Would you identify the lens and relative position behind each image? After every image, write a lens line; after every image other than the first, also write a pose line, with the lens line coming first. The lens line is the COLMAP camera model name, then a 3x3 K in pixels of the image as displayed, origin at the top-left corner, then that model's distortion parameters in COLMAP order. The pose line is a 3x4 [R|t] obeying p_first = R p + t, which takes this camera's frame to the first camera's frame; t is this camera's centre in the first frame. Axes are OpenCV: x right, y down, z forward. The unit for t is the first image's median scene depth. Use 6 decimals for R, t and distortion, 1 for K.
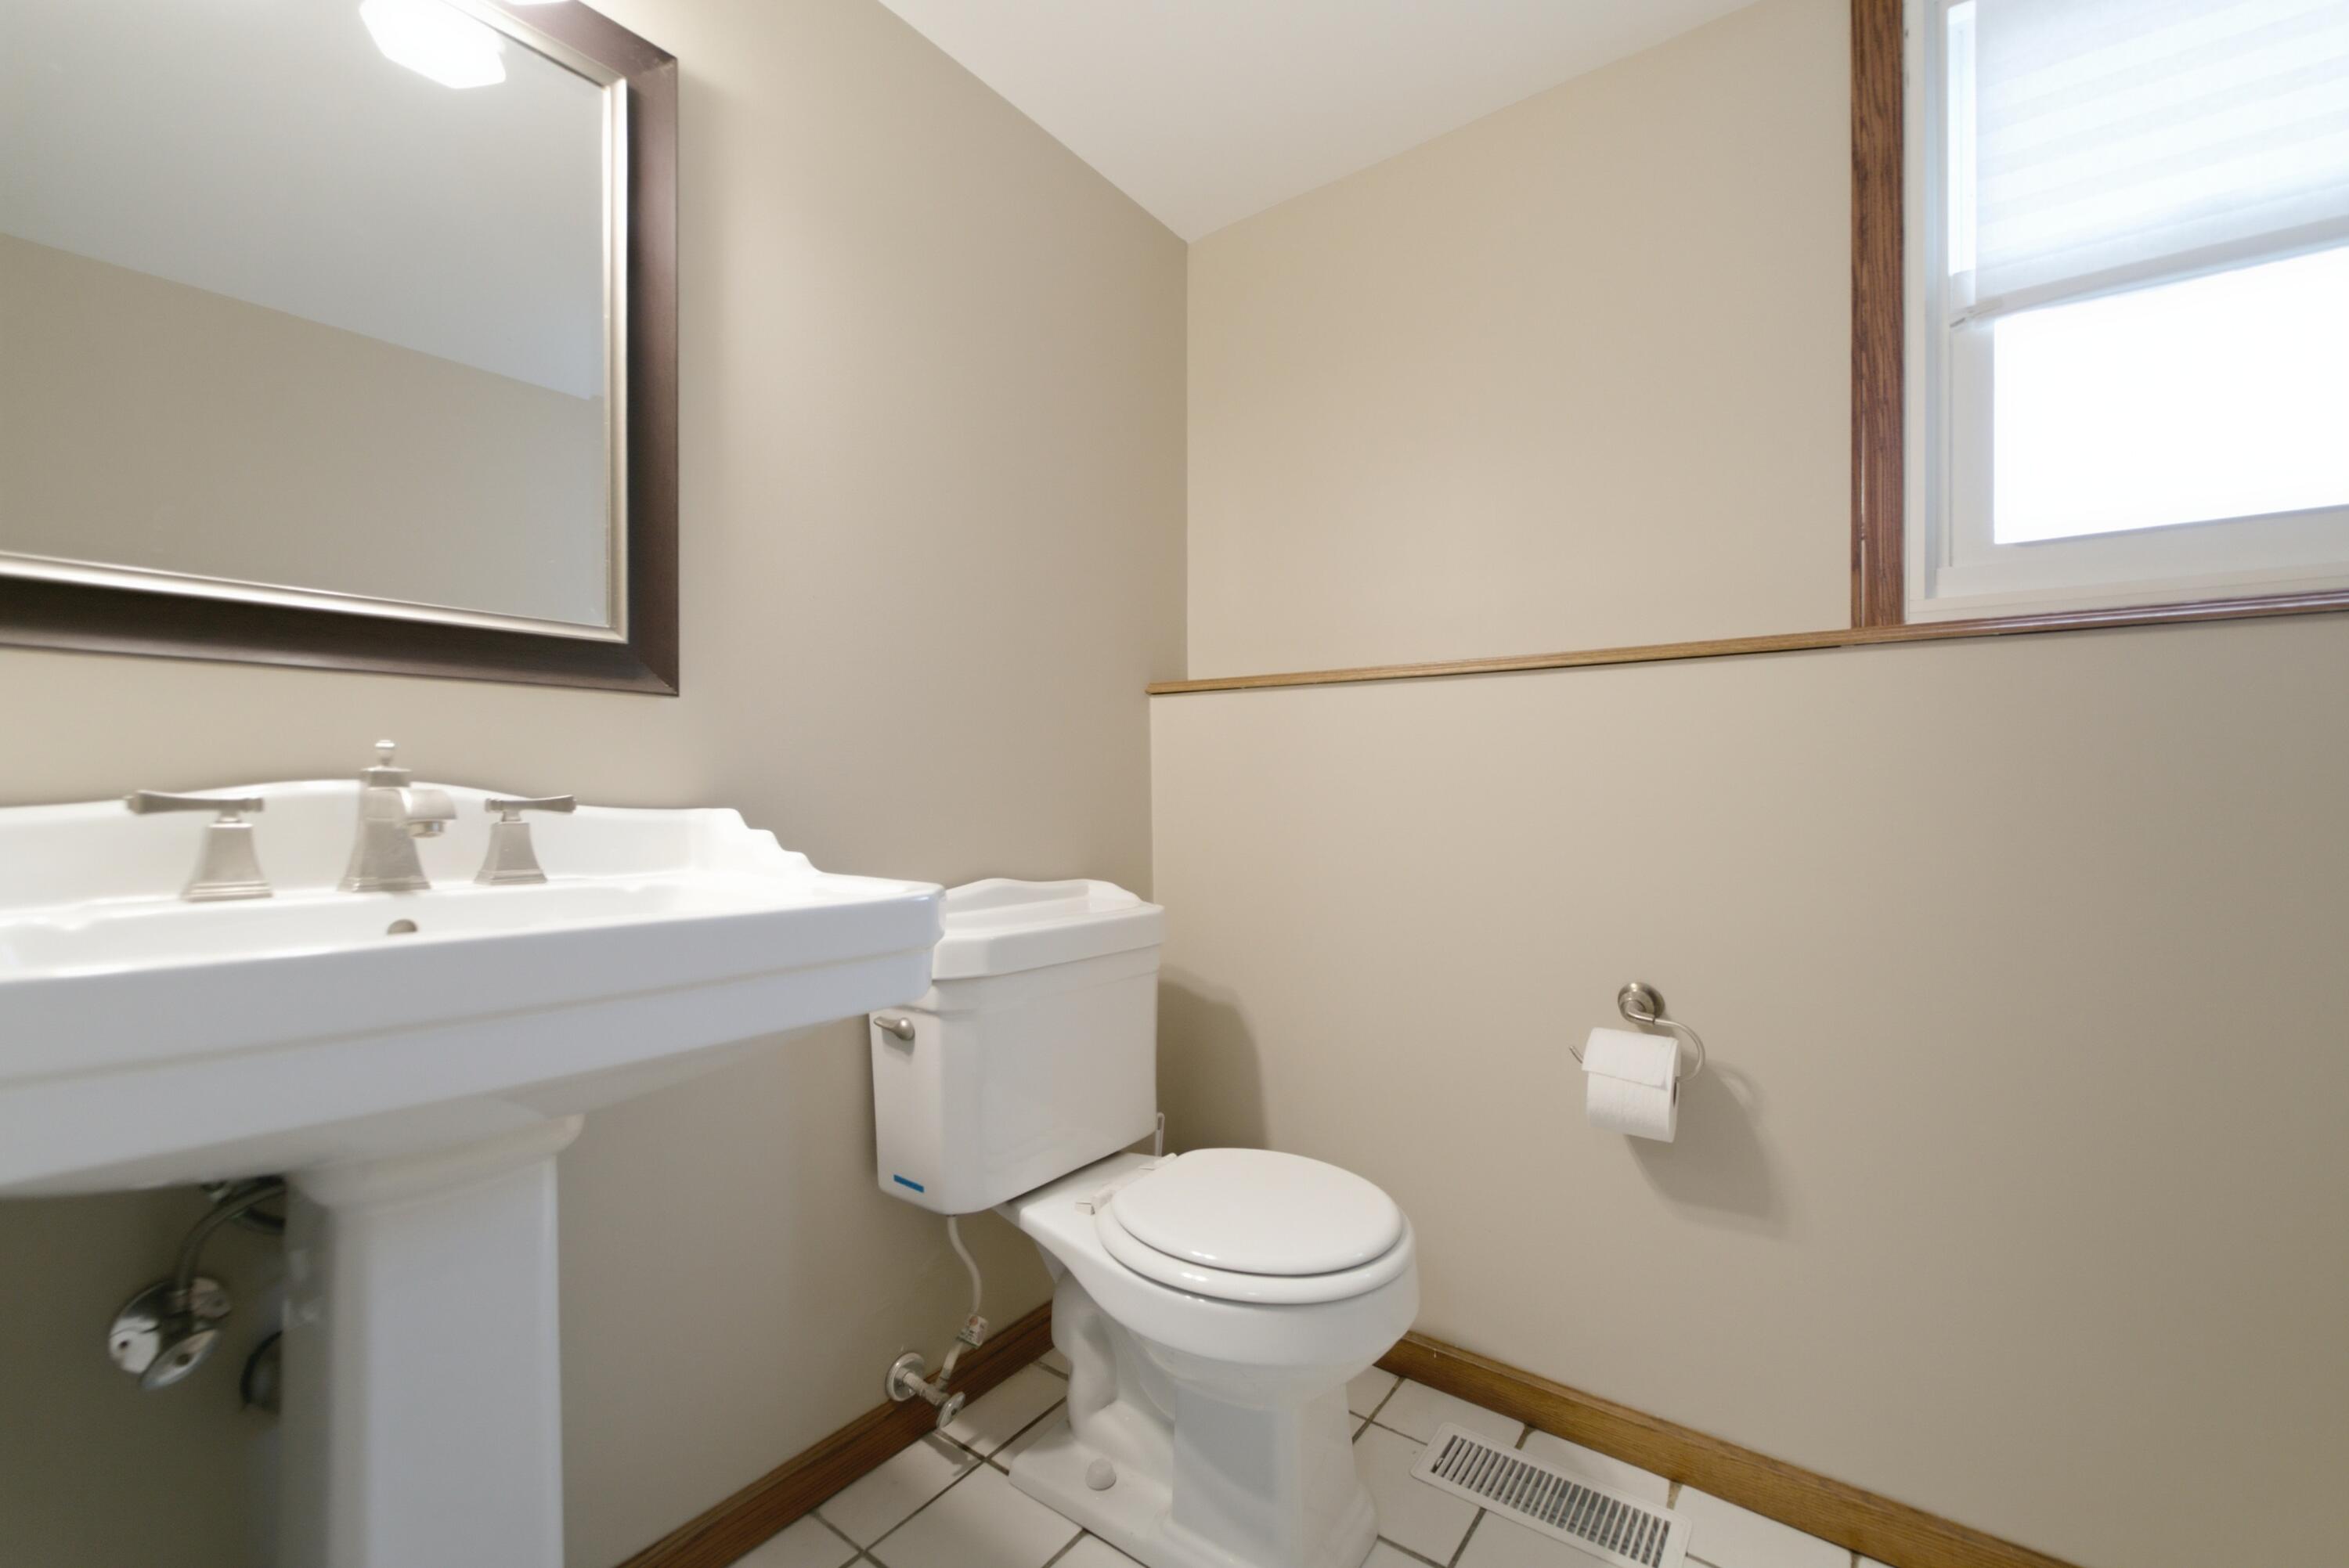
lens RADIAL K [[971.5, 0, 1173.0], [0, 971.5, 794.2], [0, 0, 1]] dist [0.005750, 0.000090]
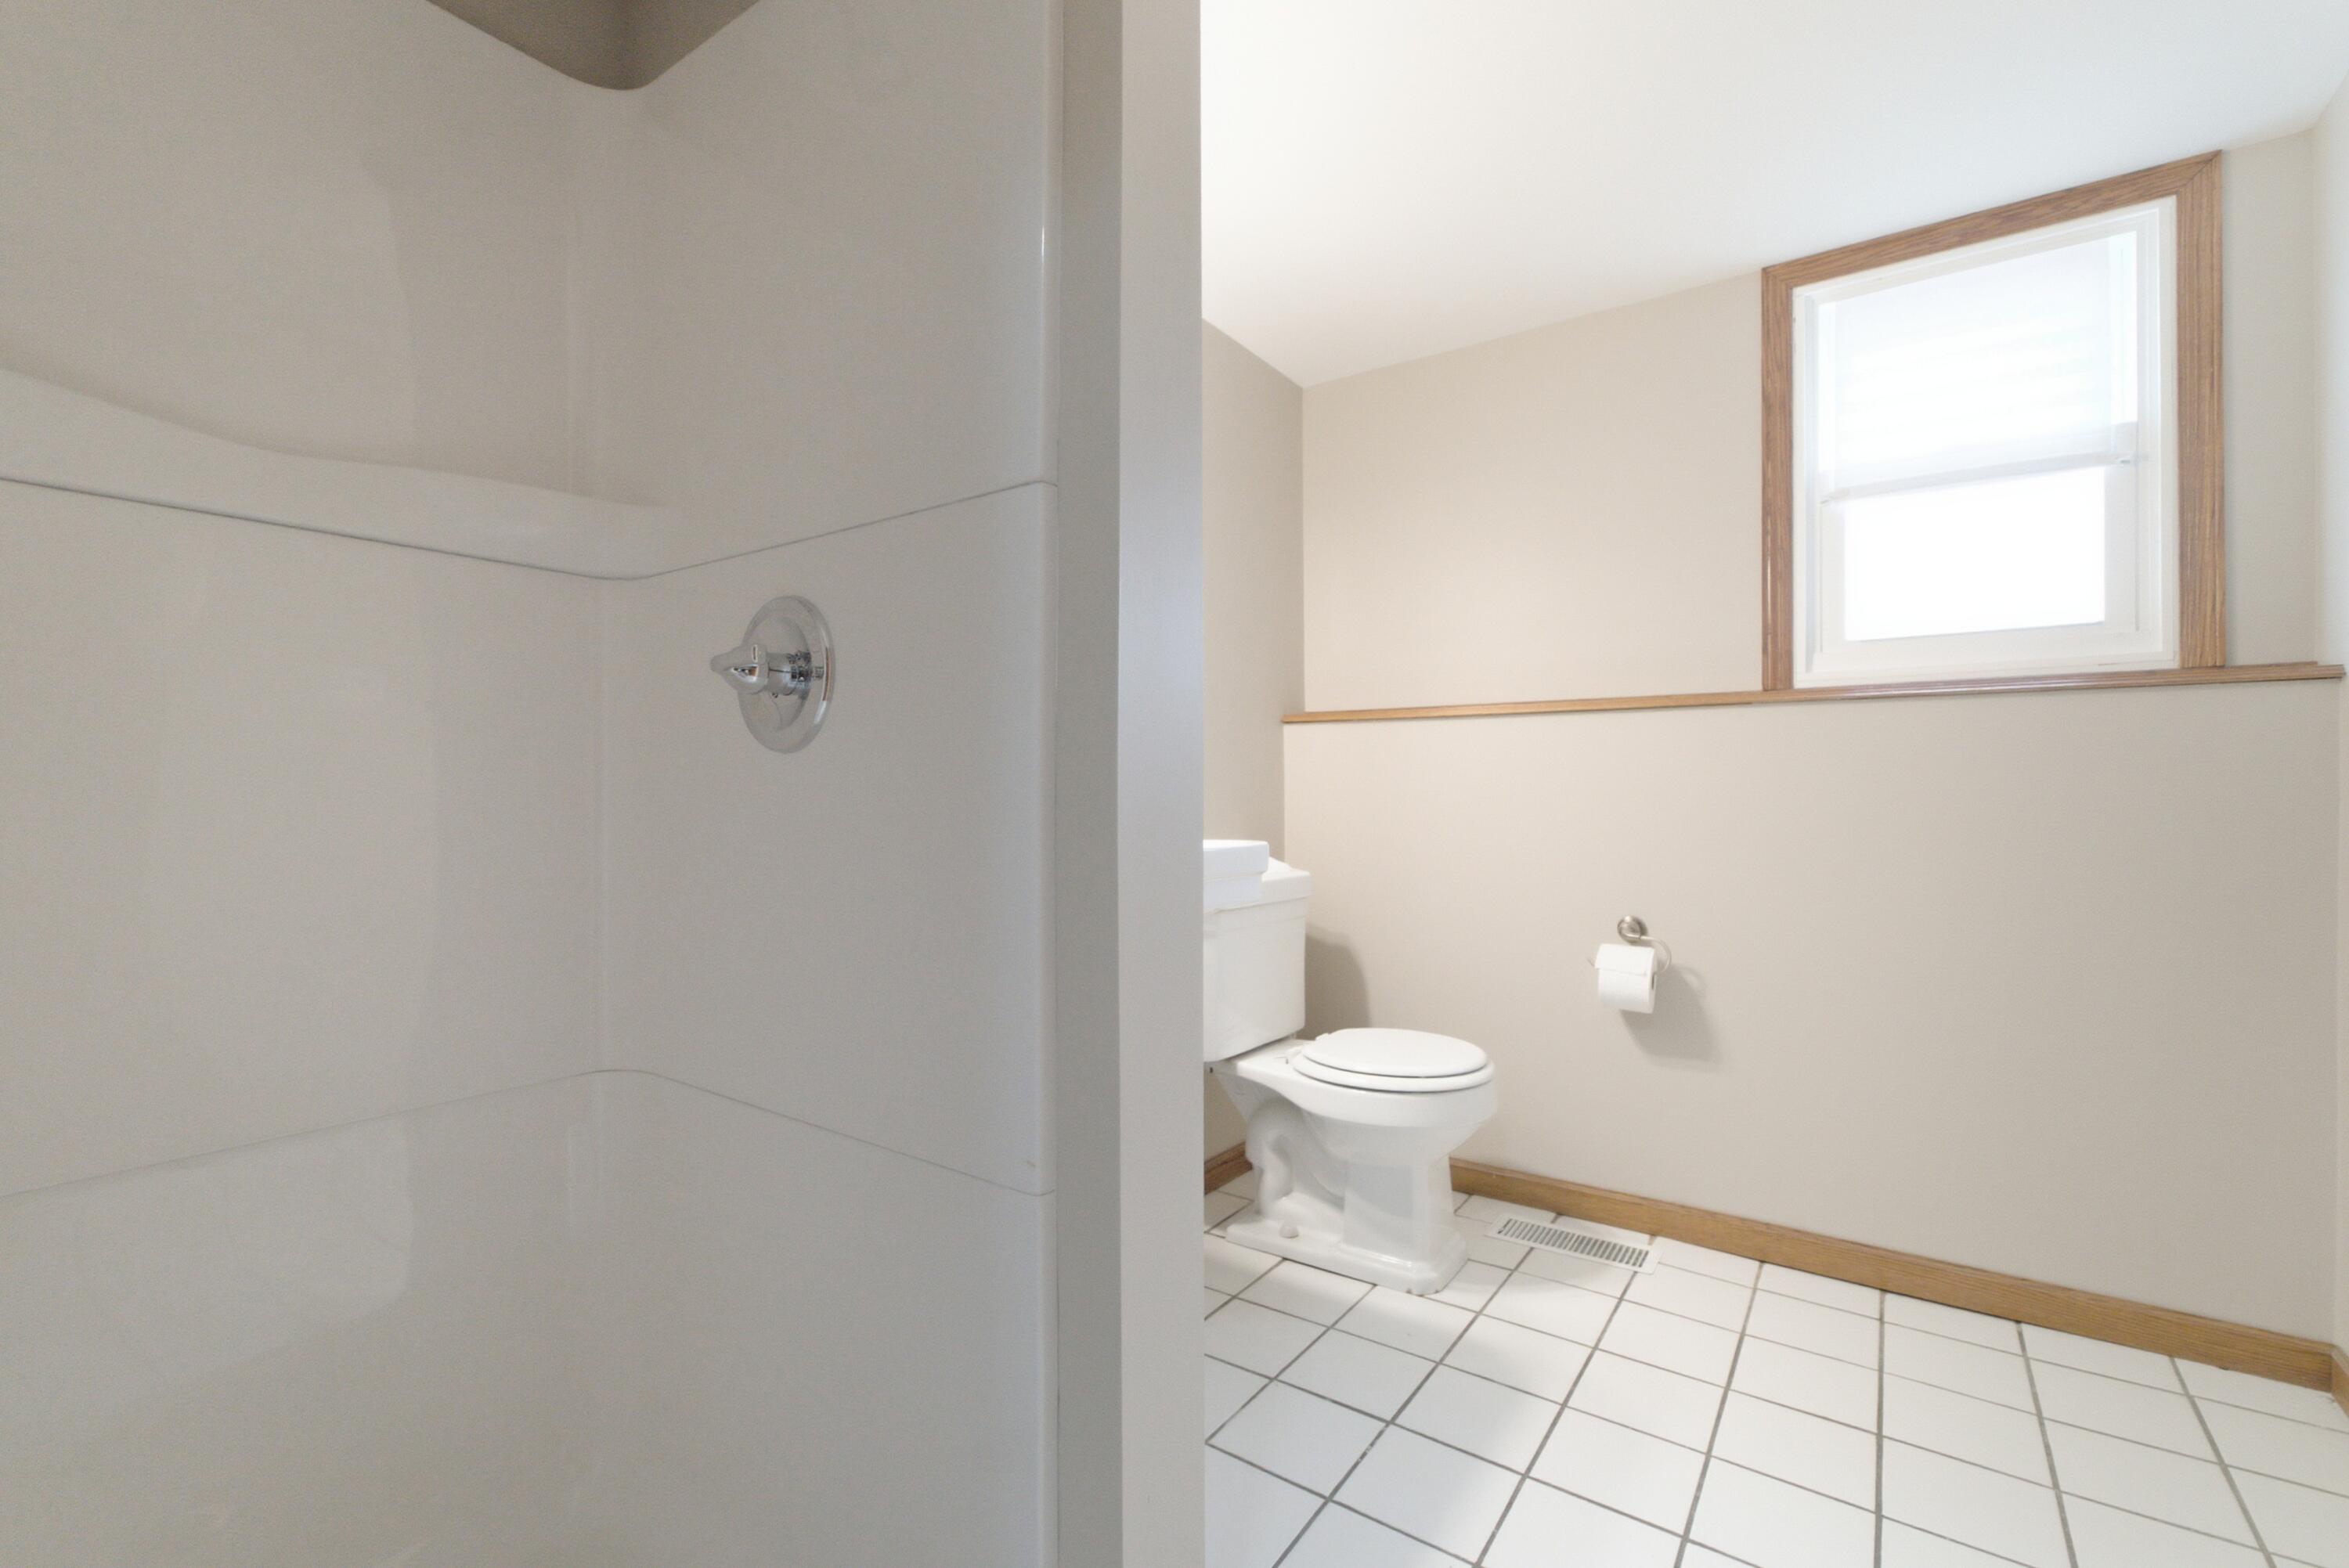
lens RADIAL K [[999.2, 0, 1189.1], [0, 999.2, 805.4], [0, 0, 1]] dist [0.002506, 0.000767]
pose [[0.999705, -0.004377, 0.023881, -0.274550], [0.004139, 0.999941, 0.010016, -0.001353], [-0.023923, -0.009915, 0.999665, -0.601761]]
